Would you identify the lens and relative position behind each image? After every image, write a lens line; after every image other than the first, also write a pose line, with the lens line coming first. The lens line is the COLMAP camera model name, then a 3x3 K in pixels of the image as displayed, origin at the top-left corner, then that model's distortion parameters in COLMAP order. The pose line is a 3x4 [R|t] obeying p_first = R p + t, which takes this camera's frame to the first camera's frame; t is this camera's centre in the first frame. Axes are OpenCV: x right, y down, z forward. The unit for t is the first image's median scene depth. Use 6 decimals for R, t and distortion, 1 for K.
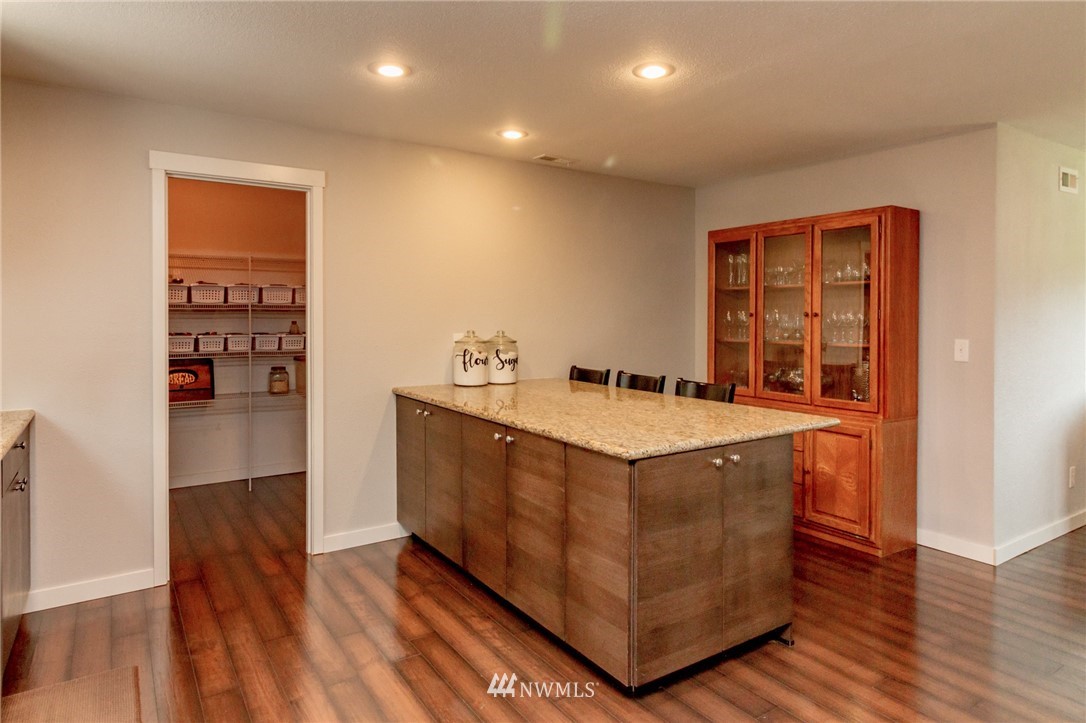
lens RADIAL K [[626.6, 0, 519.6], [0, 626.6, 324.1], [0, 0, 1]] dist [-0.001968, -0.000594]
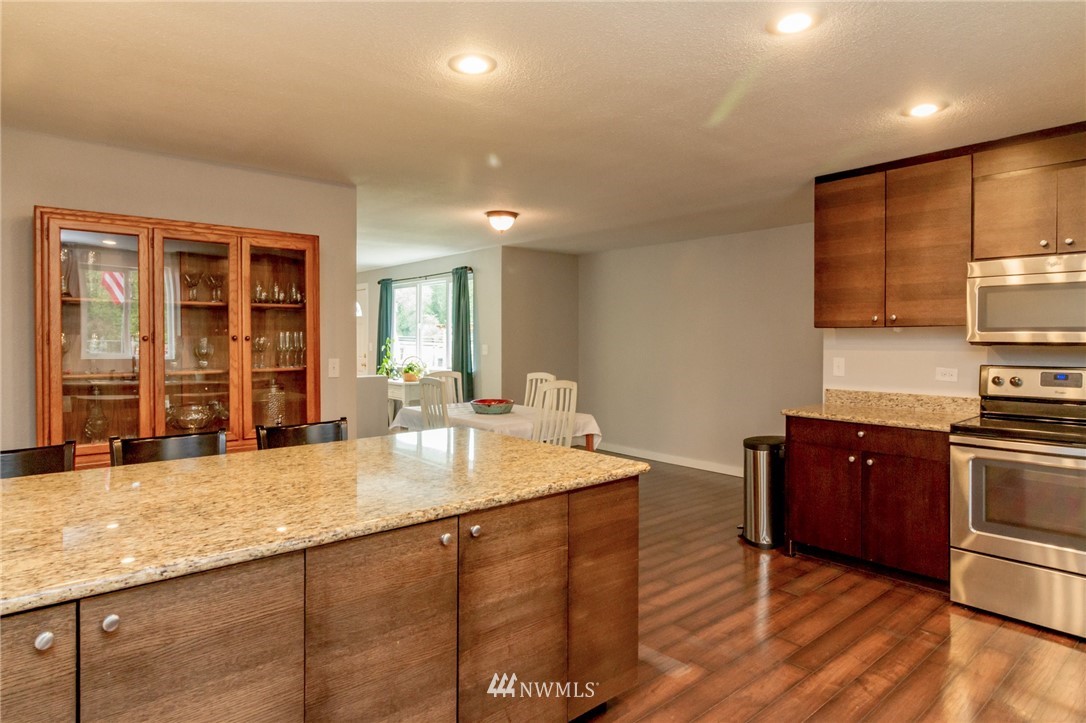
lens RADIAL K [[628.0, 0, 539.9], [0, 628.0, 340.1], [0, 0, 1]] dist [0.002470, 0.001469]
pose [[-0.141357, -0.008374, 0.989923, -0.685424], [0.011827, 0.999879, 0.010148, -0.023837], [-0.989888, 0.013142, -0.141241, 1.026202]]
